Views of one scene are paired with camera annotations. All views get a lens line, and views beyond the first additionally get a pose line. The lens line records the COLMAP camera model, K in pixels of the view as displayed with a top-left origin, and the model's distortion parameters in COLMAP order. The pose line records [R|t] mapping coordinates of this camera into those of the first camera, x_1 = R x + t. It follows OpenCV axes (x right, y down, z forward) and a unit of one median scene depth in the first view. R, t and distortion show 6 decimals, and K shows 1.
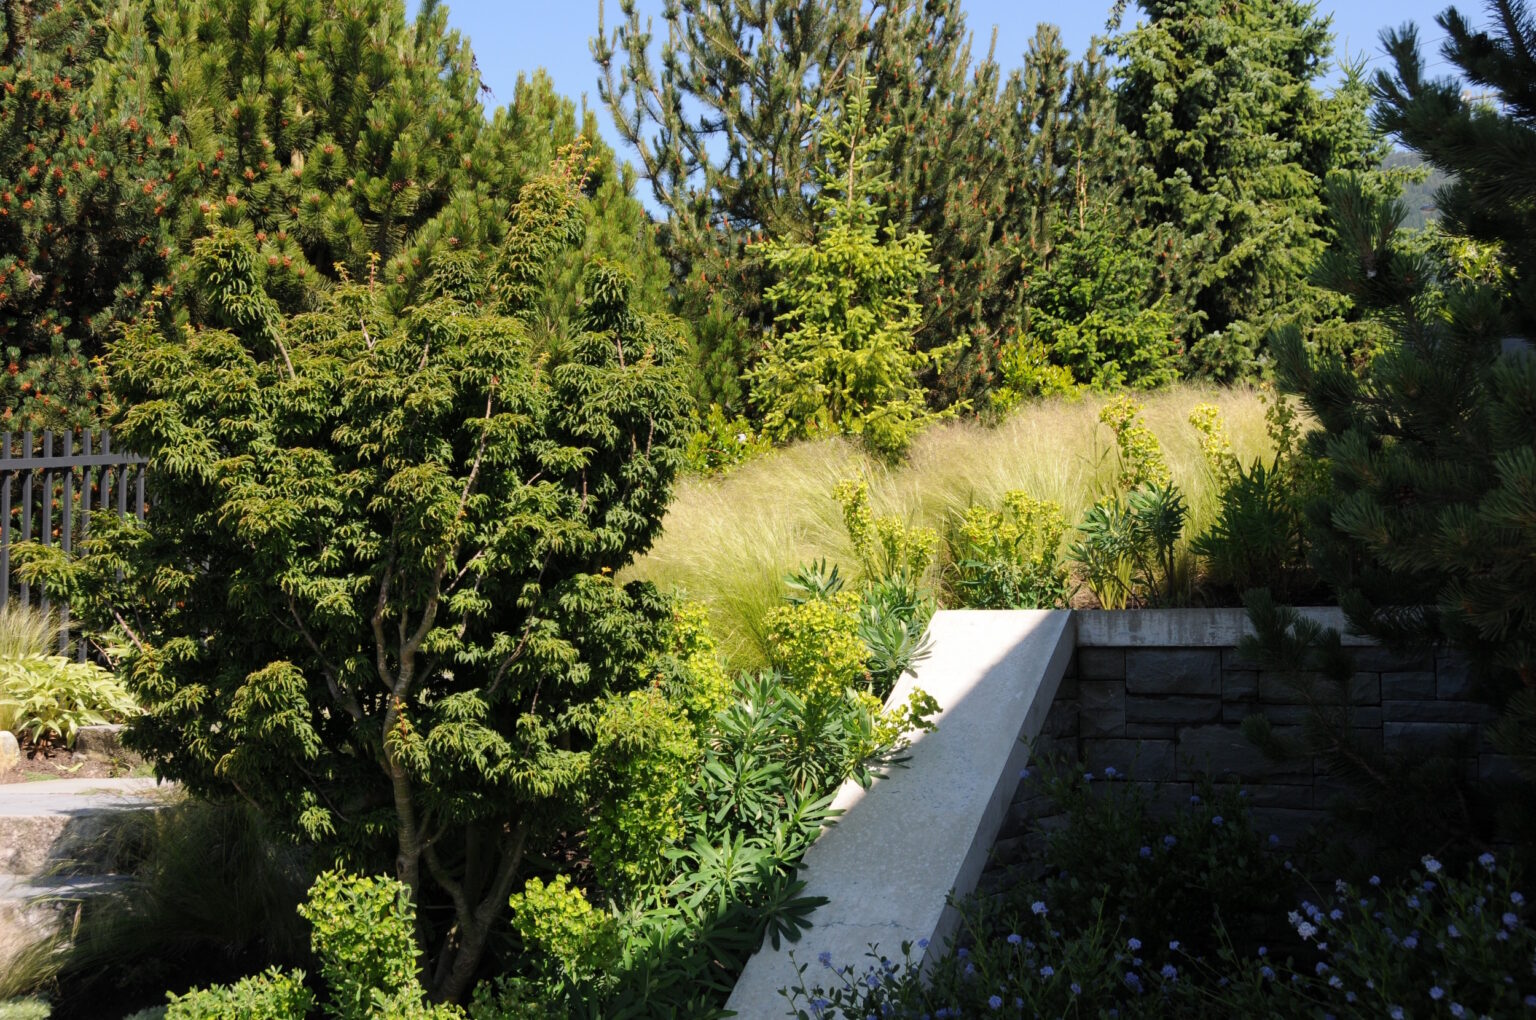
lens RADIAL K [[1872.7, 0, 768.0], [0, 1872.7, 510.0], [0, 0, 1]] dist [0.128603, 0.001664]
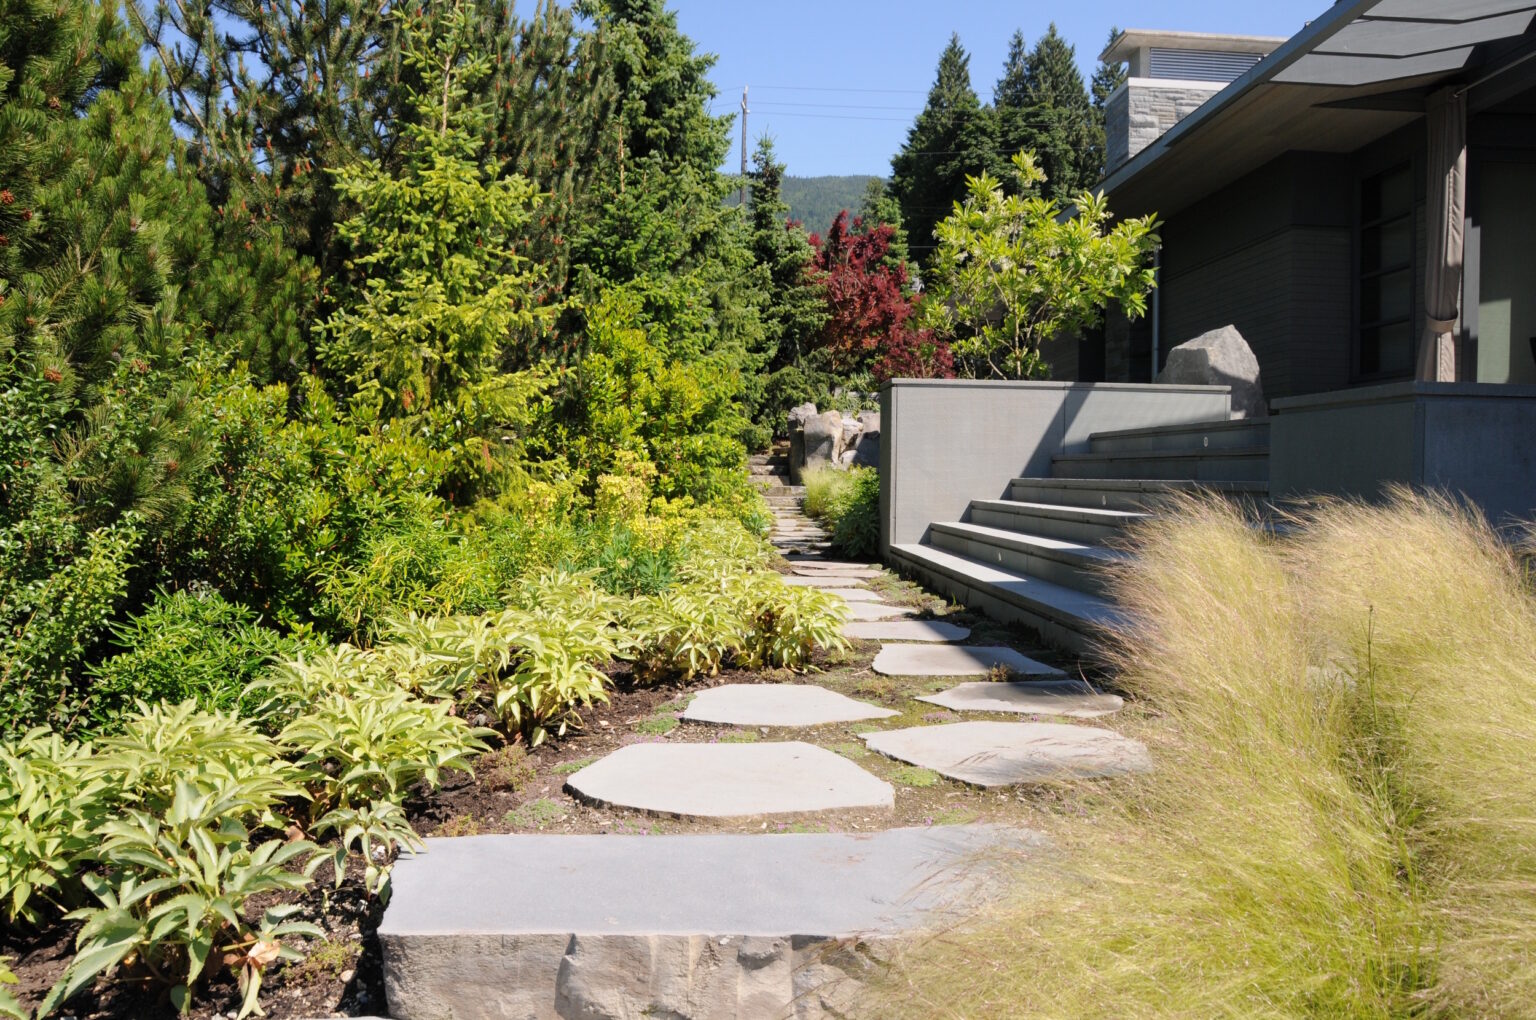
lens RADIAL K [[1205.6, 0, 768.0], [0, 1205.6, 510.0], [0, 0, 1]] dist [-0.146839, 0.102661]
pose [[0.894938, -0.008887, 0.446102, -0.065195], [-0.036879, 0.994907, 0.093805, -0.046688], [-0.444664, -0.100402, 0.890052, 0.429163]]
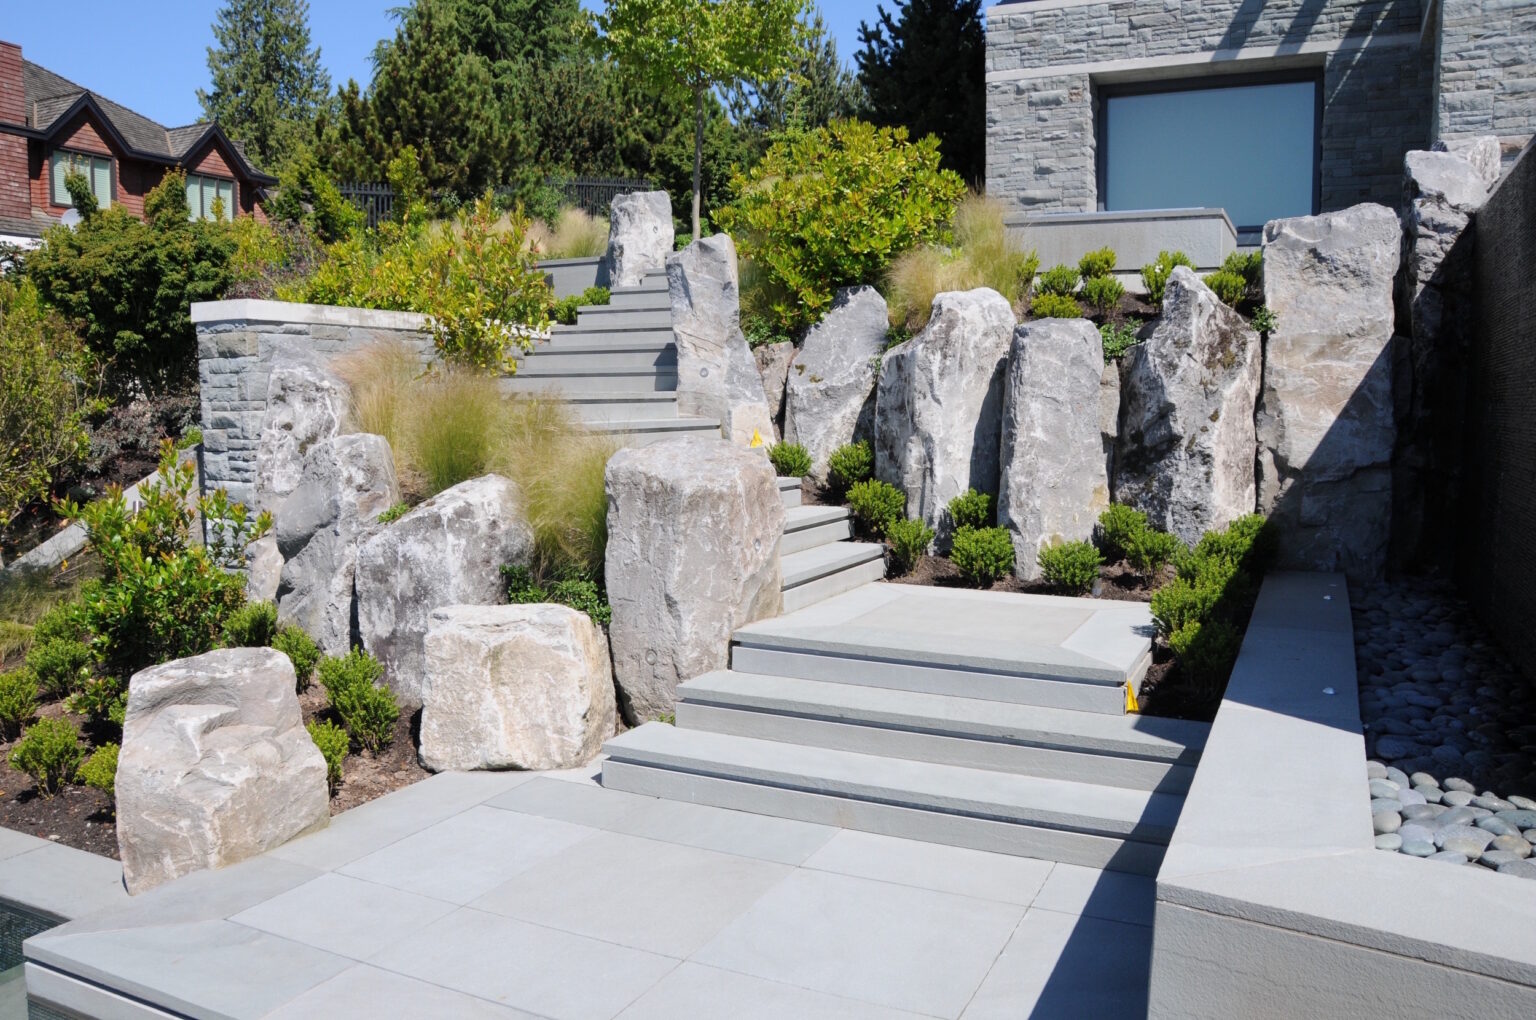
lens RADIAL K [[1205.6, 0, 768.0], [0, 1205.6, 510.0], [0, 0, 1]] dist [-0.146839, 0.102661]
pose [[0.999804, 0.003712, -0.019460, 0.039453], [-0.000502, 0.986718, 0.162443, 0.164466], [0.019805, -0.162401, 0.986526, -1.108556]]
